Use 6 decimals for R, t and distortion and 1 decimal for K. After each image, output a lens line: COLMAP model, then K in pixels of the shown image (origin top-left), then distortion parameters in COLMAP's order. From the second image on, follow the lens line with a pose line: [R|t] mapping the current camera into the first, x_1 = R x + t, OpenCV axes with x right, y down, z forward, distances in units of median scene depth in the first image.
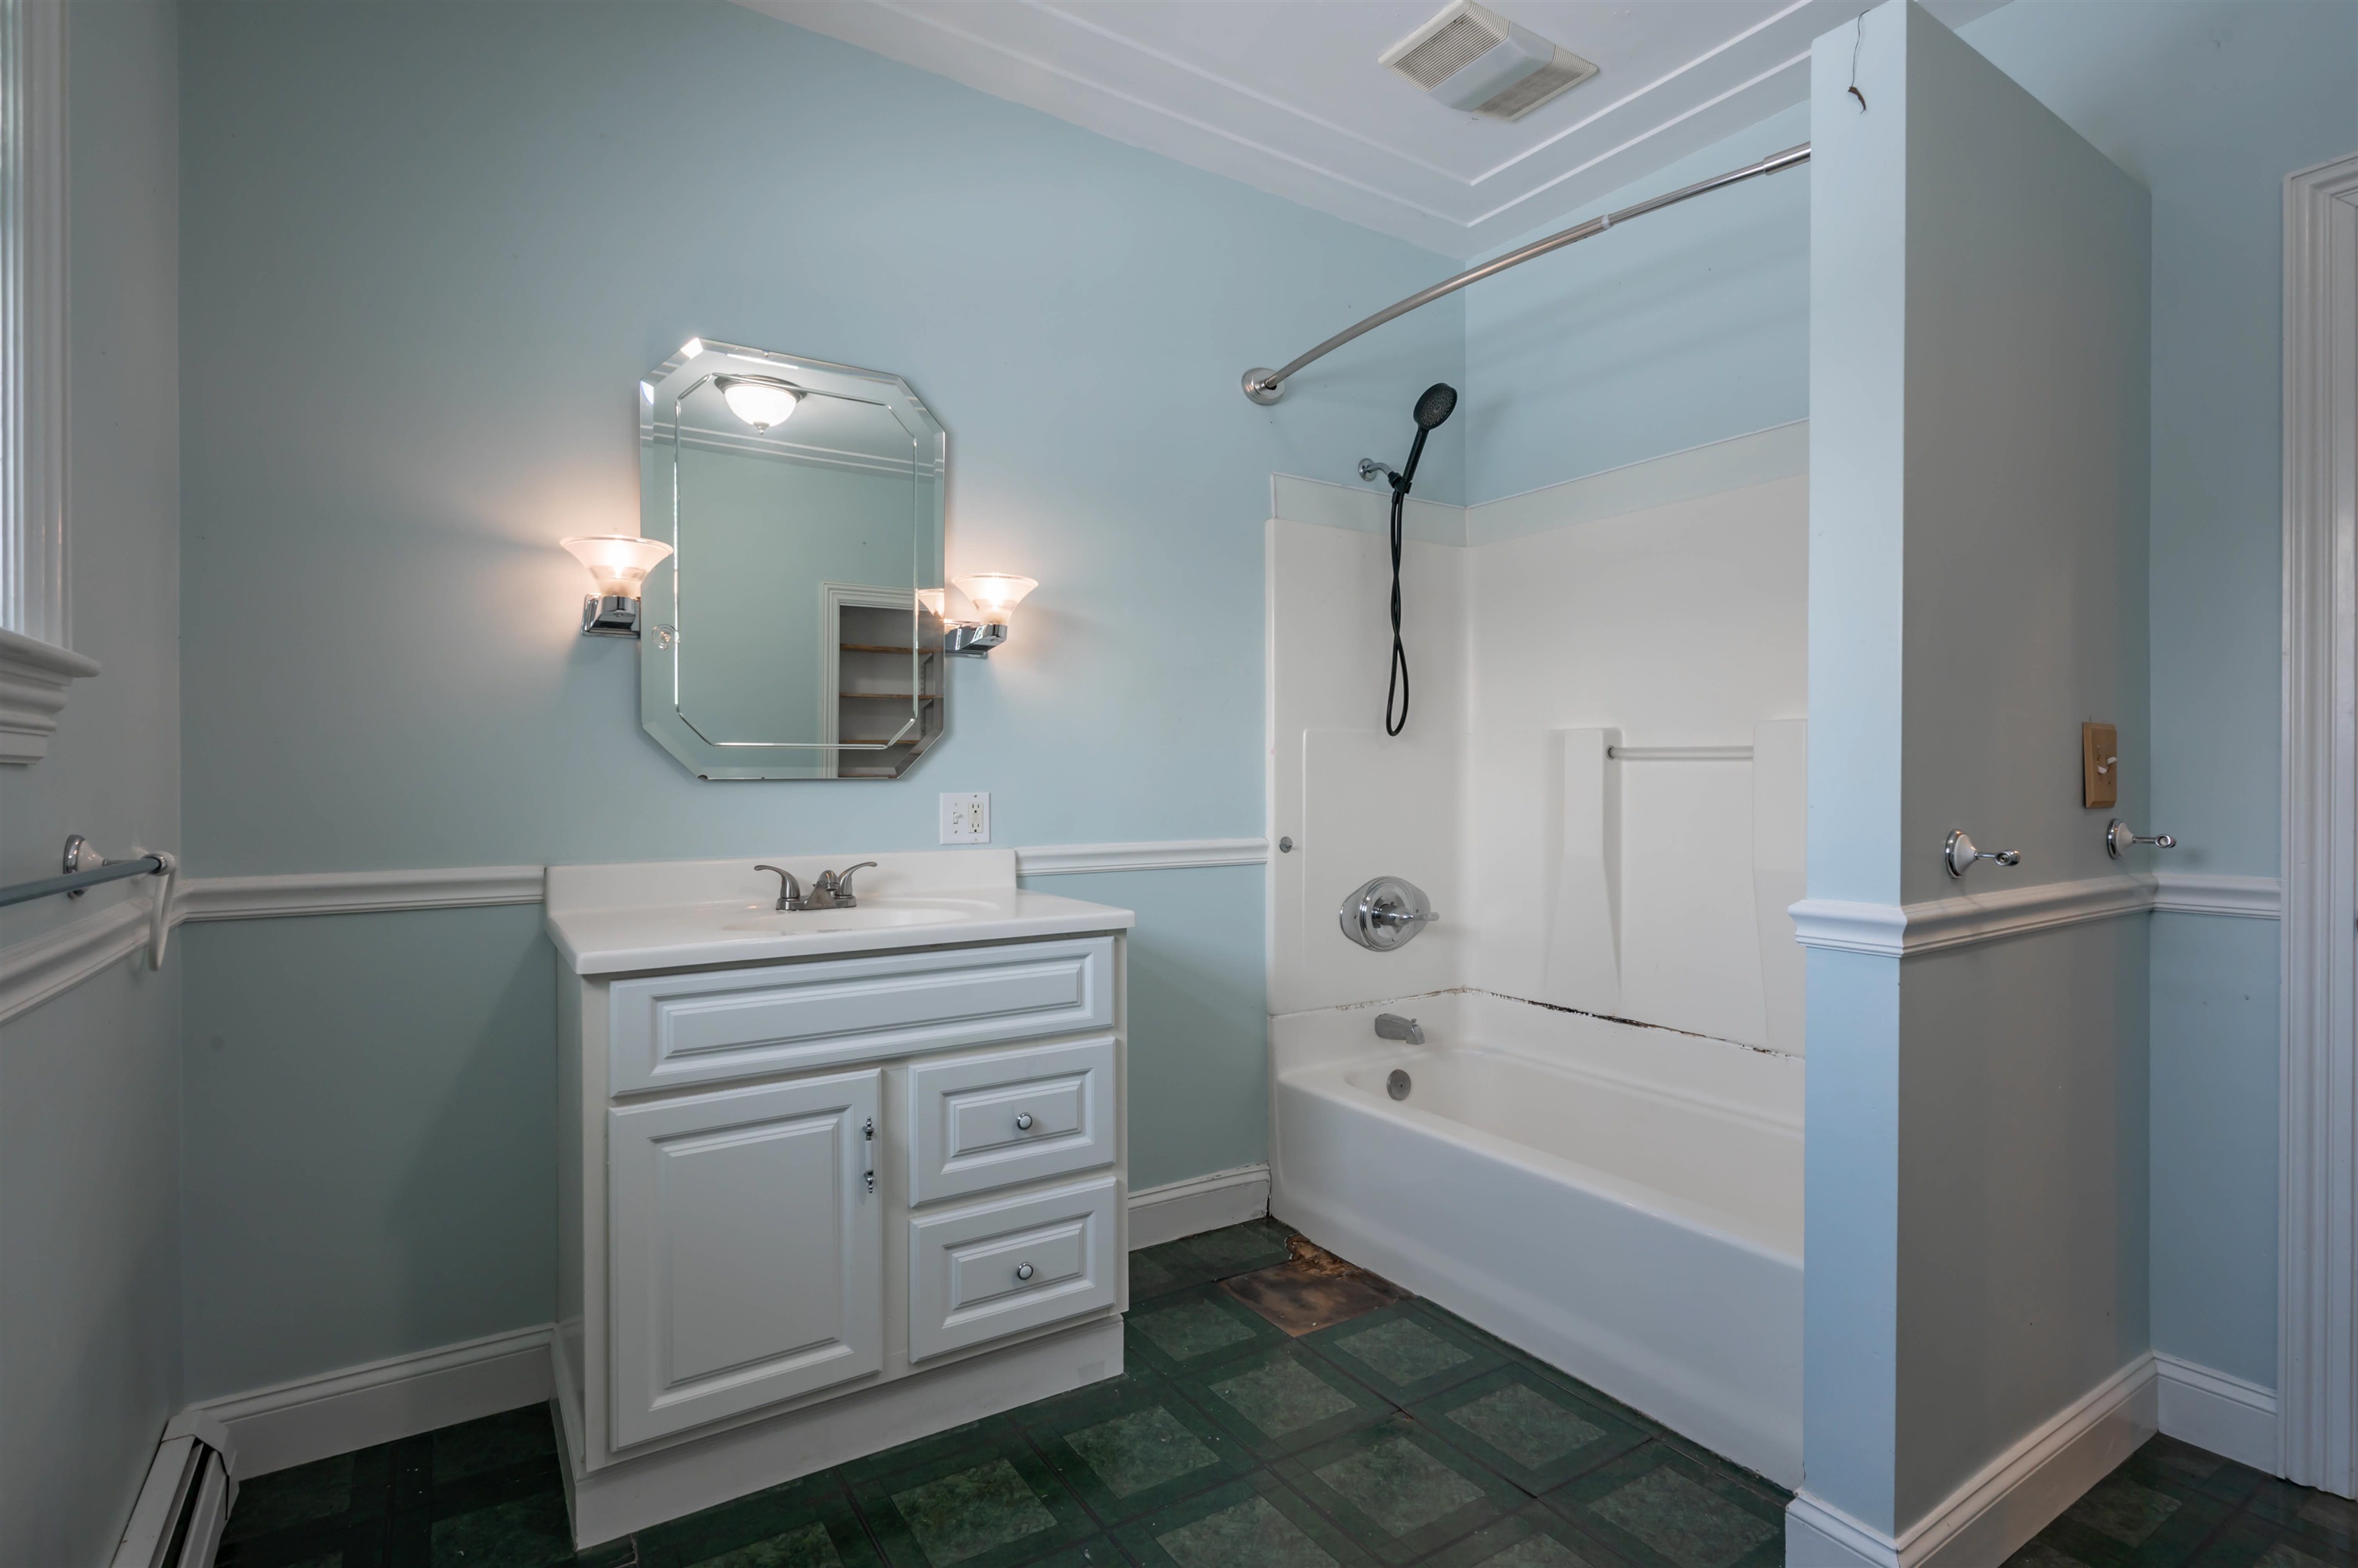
lens RADIAL K [[1143.4, 0, 1179.0], [0, 1143.4, 784.0], [0, 0, 1]] dist [0.001248, 0.000111]
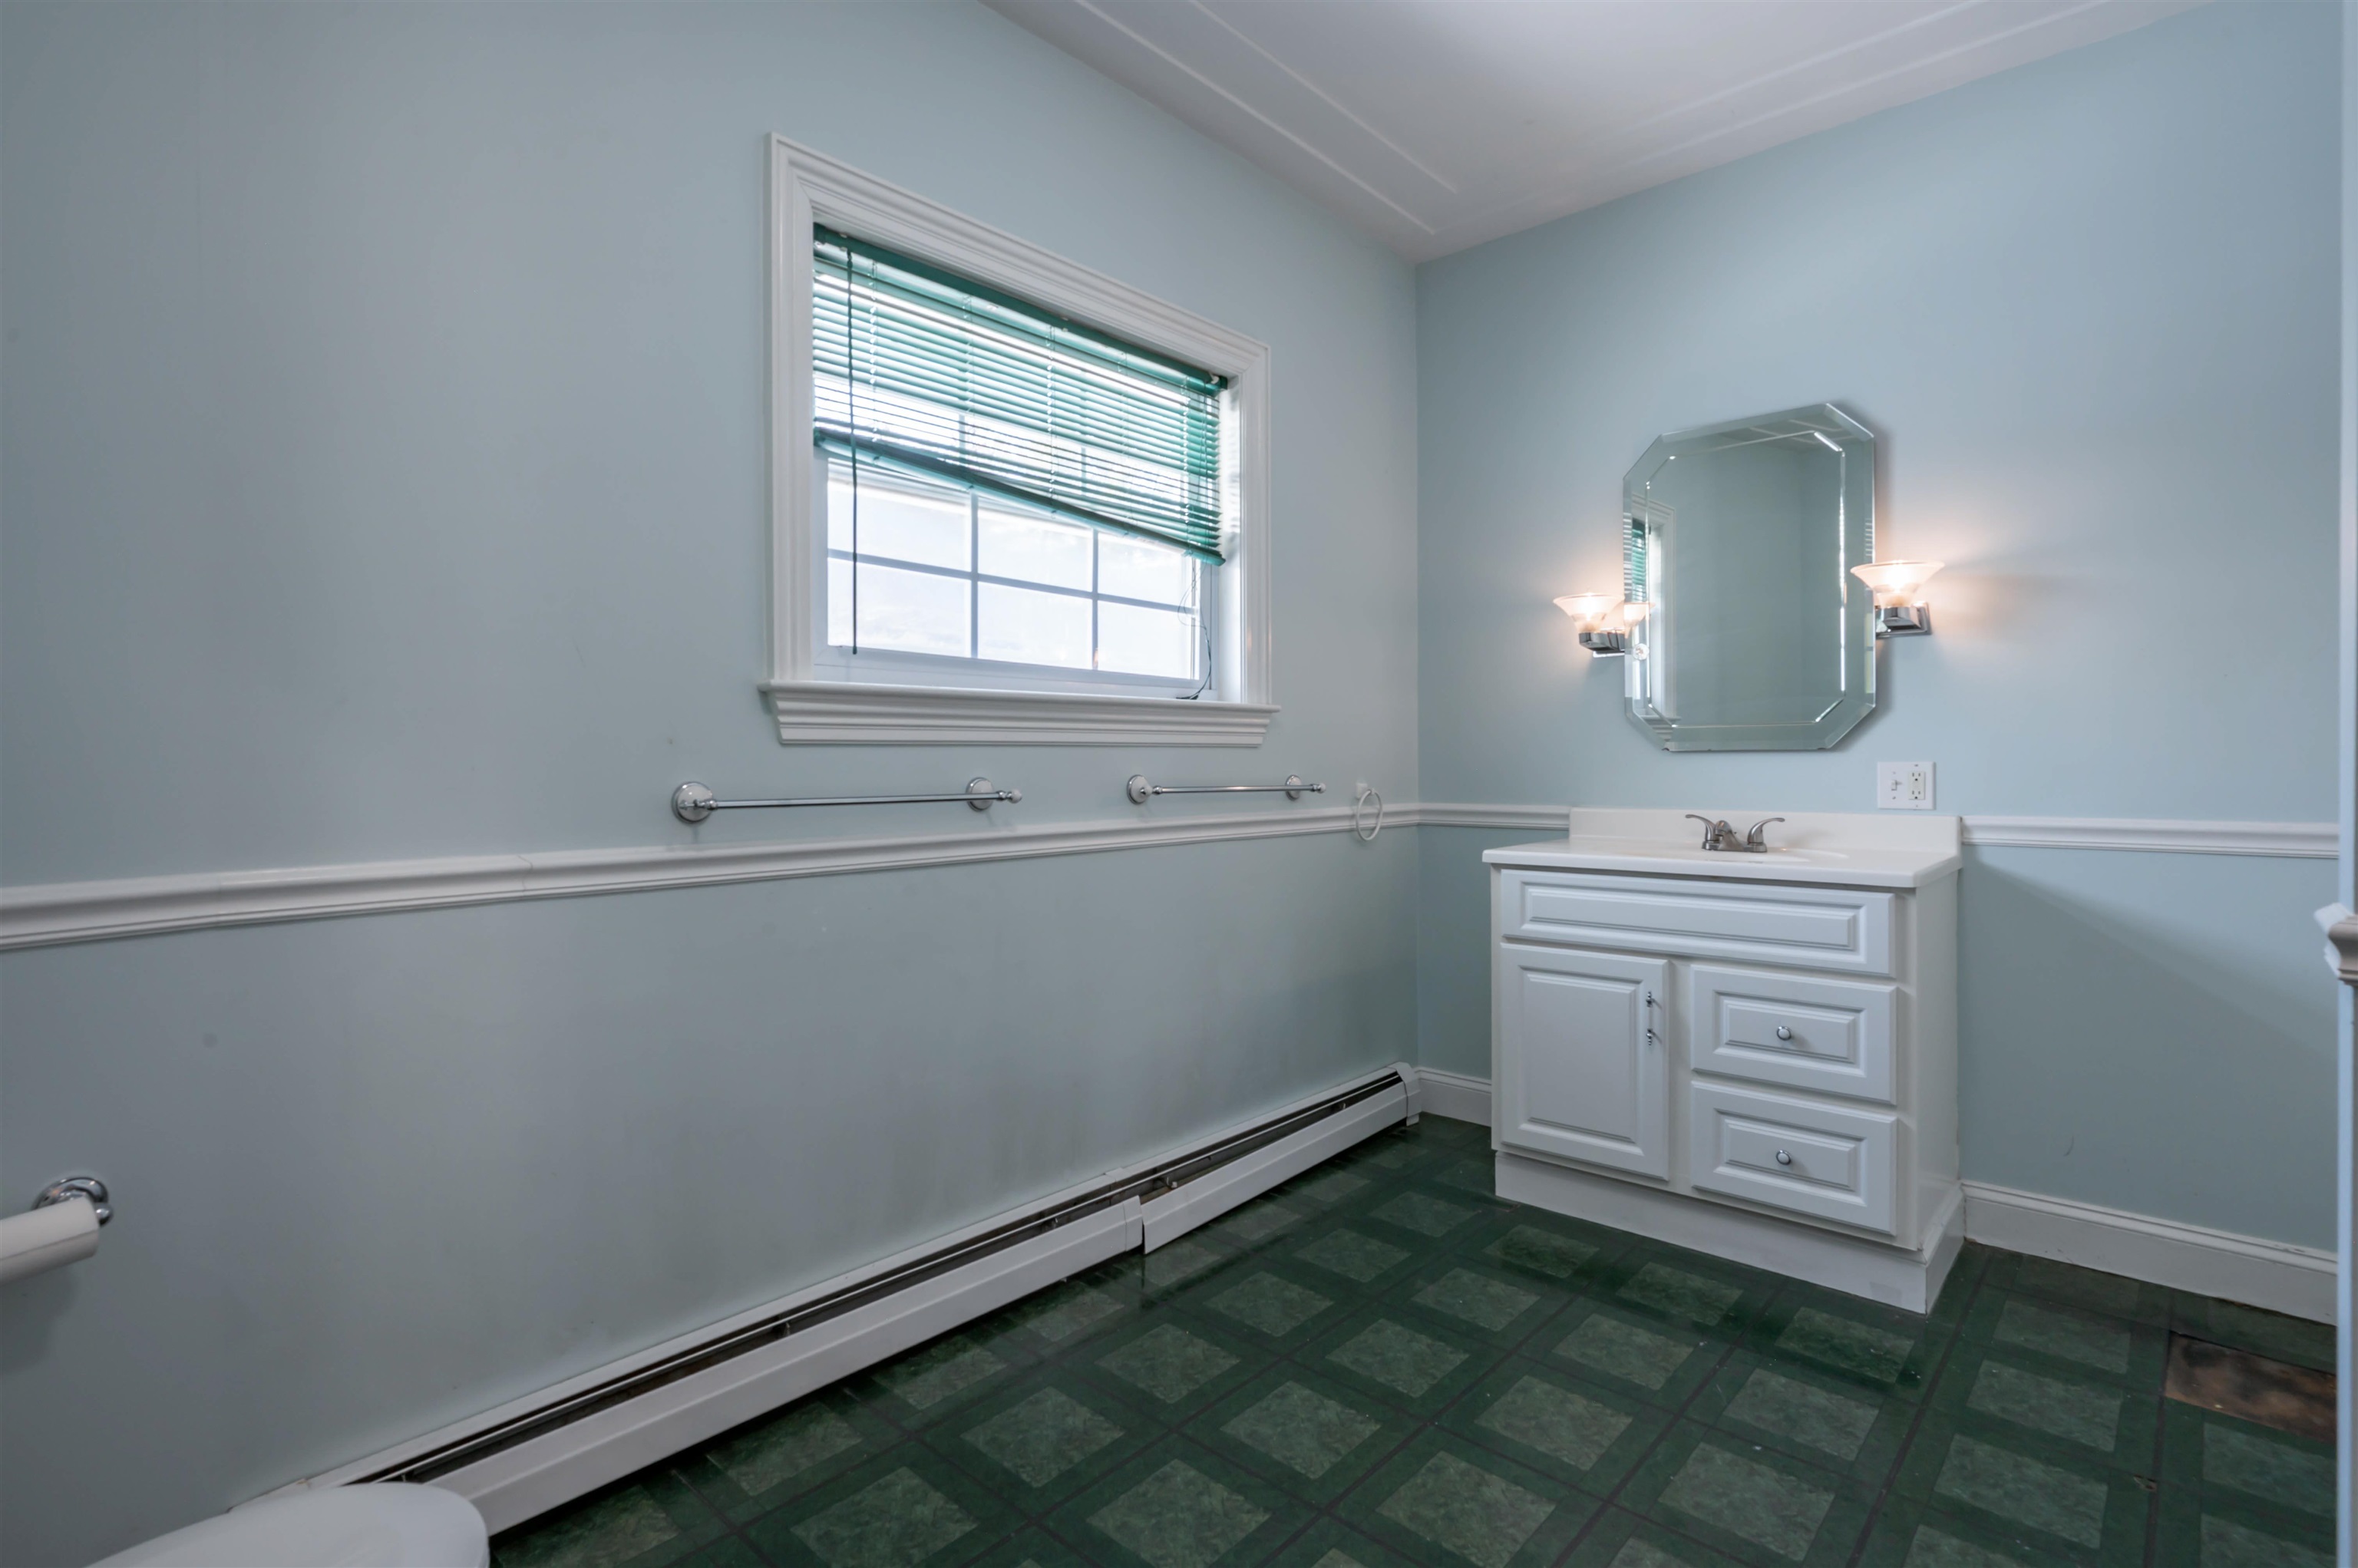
lens RADIAL K [[1158.0, 0, 1176.4], [0, 1158.0, 756.6], [0, 0, 1]] dist [0.000428, 0.000476]
pose [[0.250988, -0.002883, -0.967986, 0.845742], [0.000079, 0.999996, -0.002958, 0.007122], [0.967990, 0.000666, 0.250987, 0.071682]]
